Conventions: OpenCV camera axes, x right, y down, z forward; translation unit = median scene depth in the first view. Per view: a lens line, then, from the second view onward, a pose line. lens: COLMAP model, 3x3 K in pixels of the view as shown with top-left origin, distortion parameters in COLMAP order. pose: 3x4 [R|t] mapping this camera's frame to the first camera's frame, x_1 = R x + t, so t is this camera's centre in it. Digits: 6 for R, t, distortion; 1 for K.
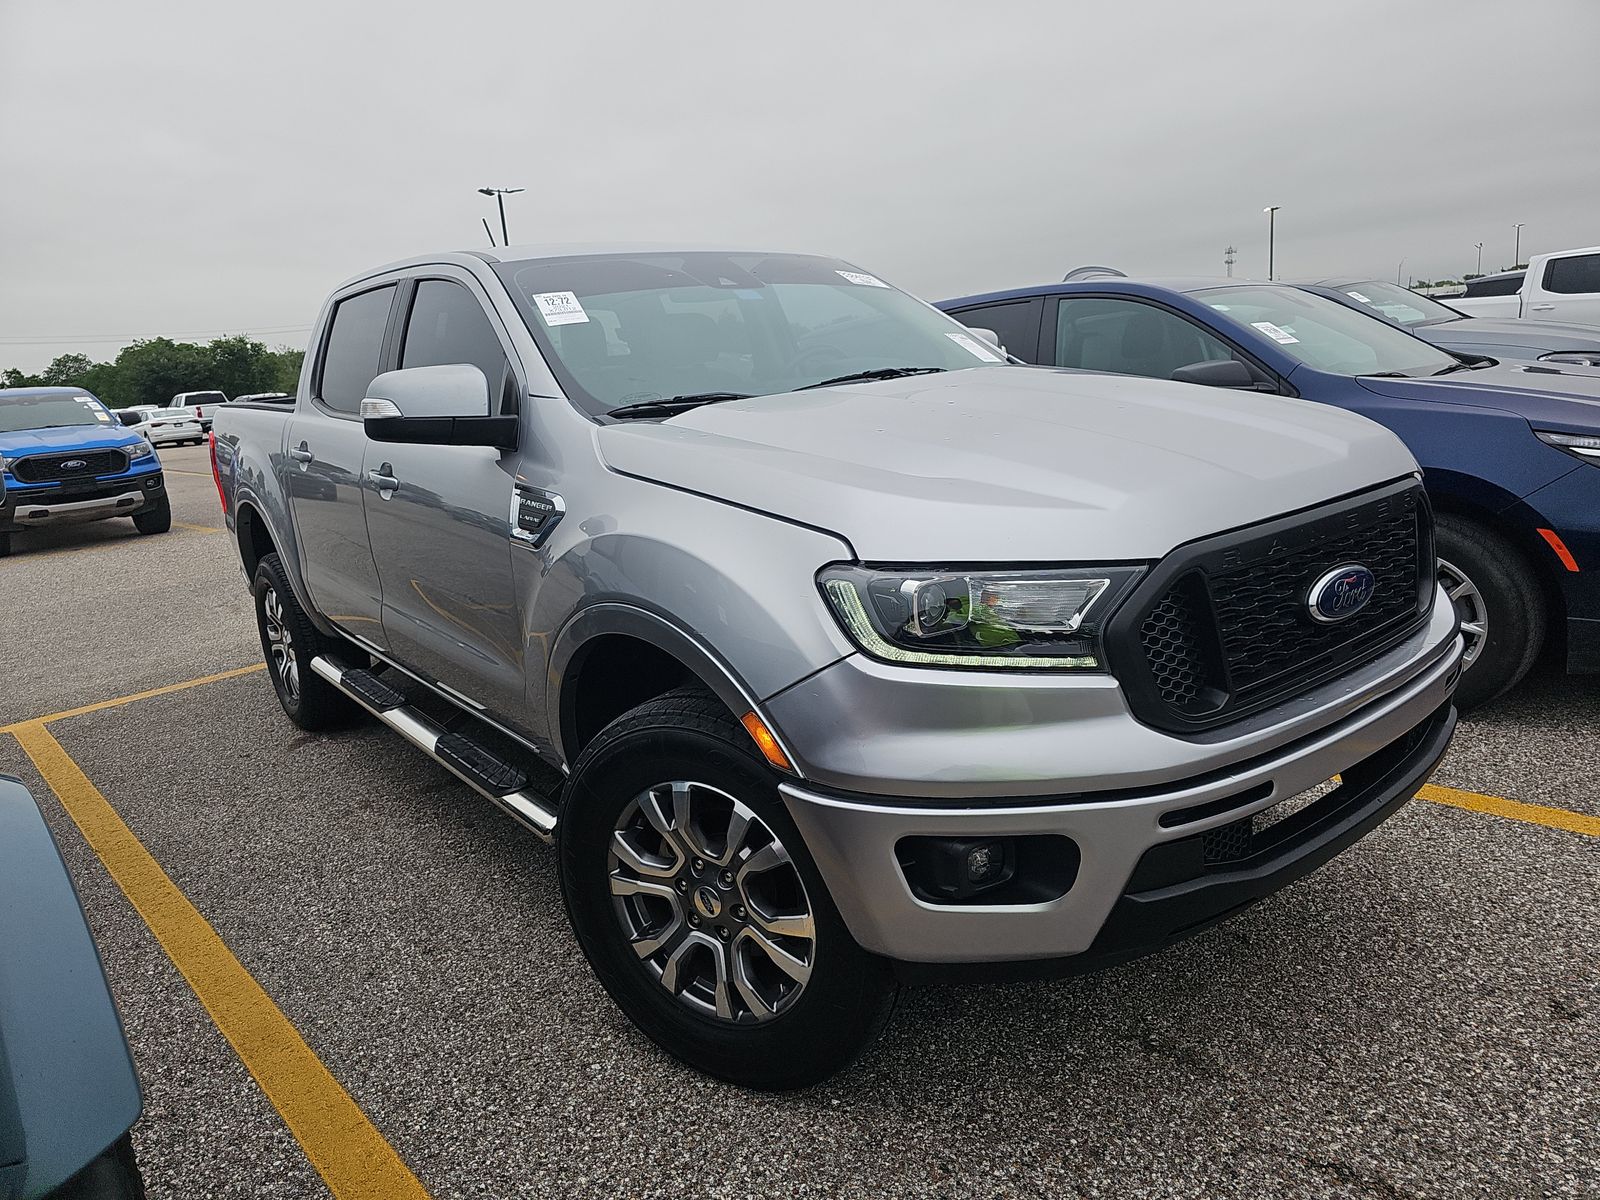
lens RADIAL K [[1071.2, 0, 797.5], [0, 1071.2, 530.1], [0, 0, 1]] dist [0.062127, -0.051388]
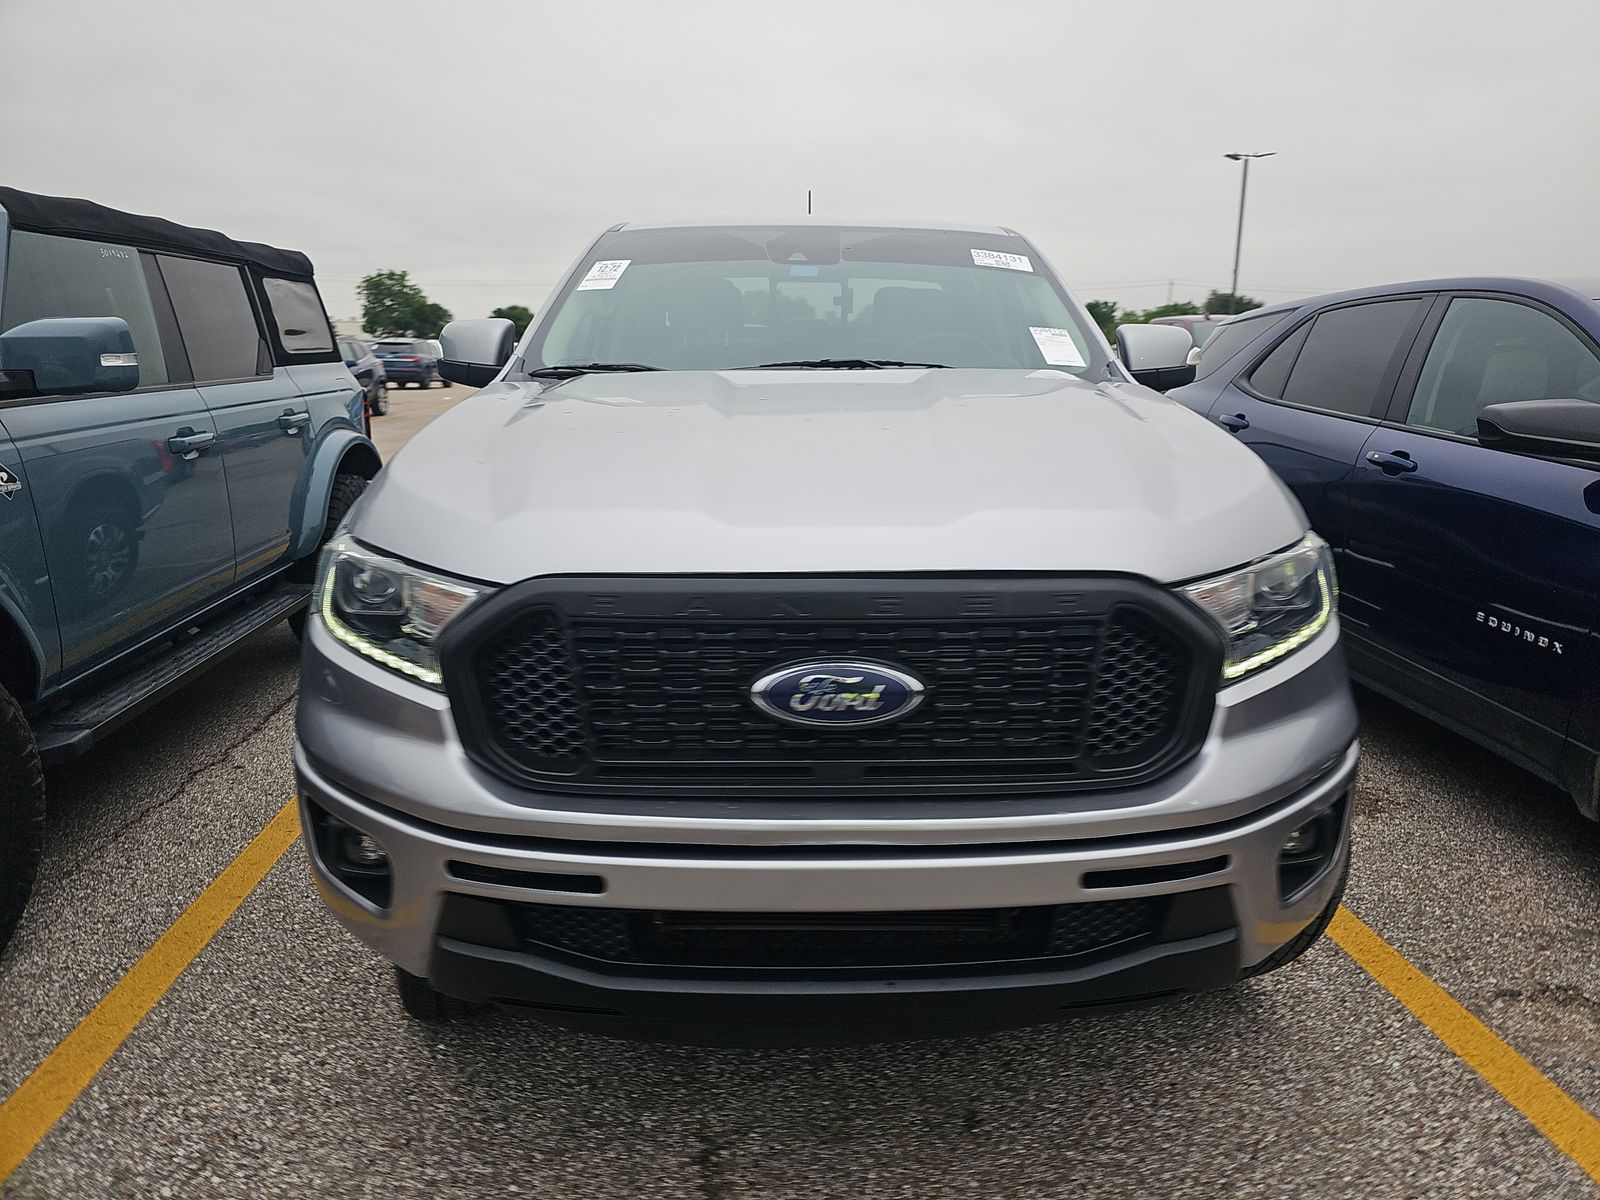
lens RADIAL K [[1071.2, 0, 797.5], [0, 1071.2, 530.1], [0, 0, 1]] dist [0.062127, -0.051388]
pose [[0.799642, 0.183673, -0.571697, 0.596136], [-0.167839, 0.982490, 0.080892, -0.074820], [0.576544, 0.031269, 0.816467, 0.241941]]
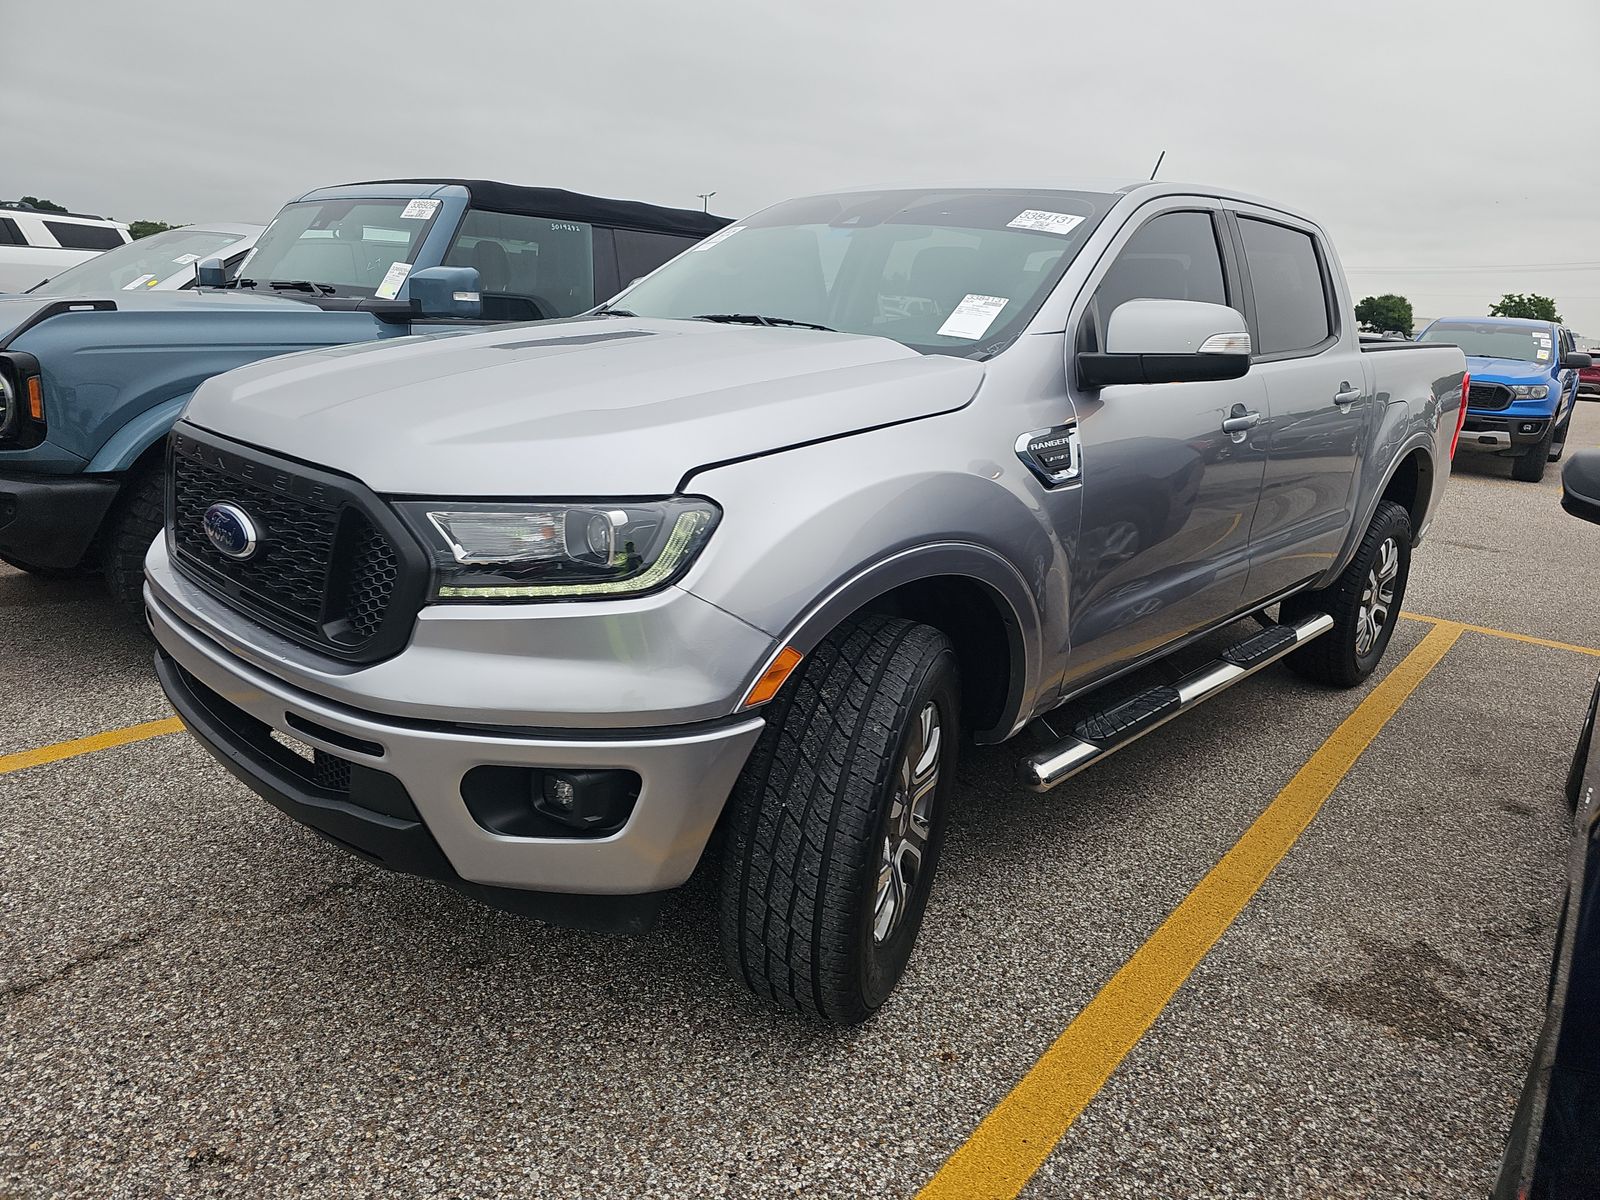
lens RADIAL K [[1072.9, 0, 797.6], [0, 1072.9, 544.4], [0, 0, 1]] dist [0.053471, -0.045469]
pose [[0.135430, 0.304096, -0.942966, 1.051878], [-0.233426, 0.934737, 0.267918, -0.226992], [0.962897, 0.183828, 0.197576, 0.897641]]
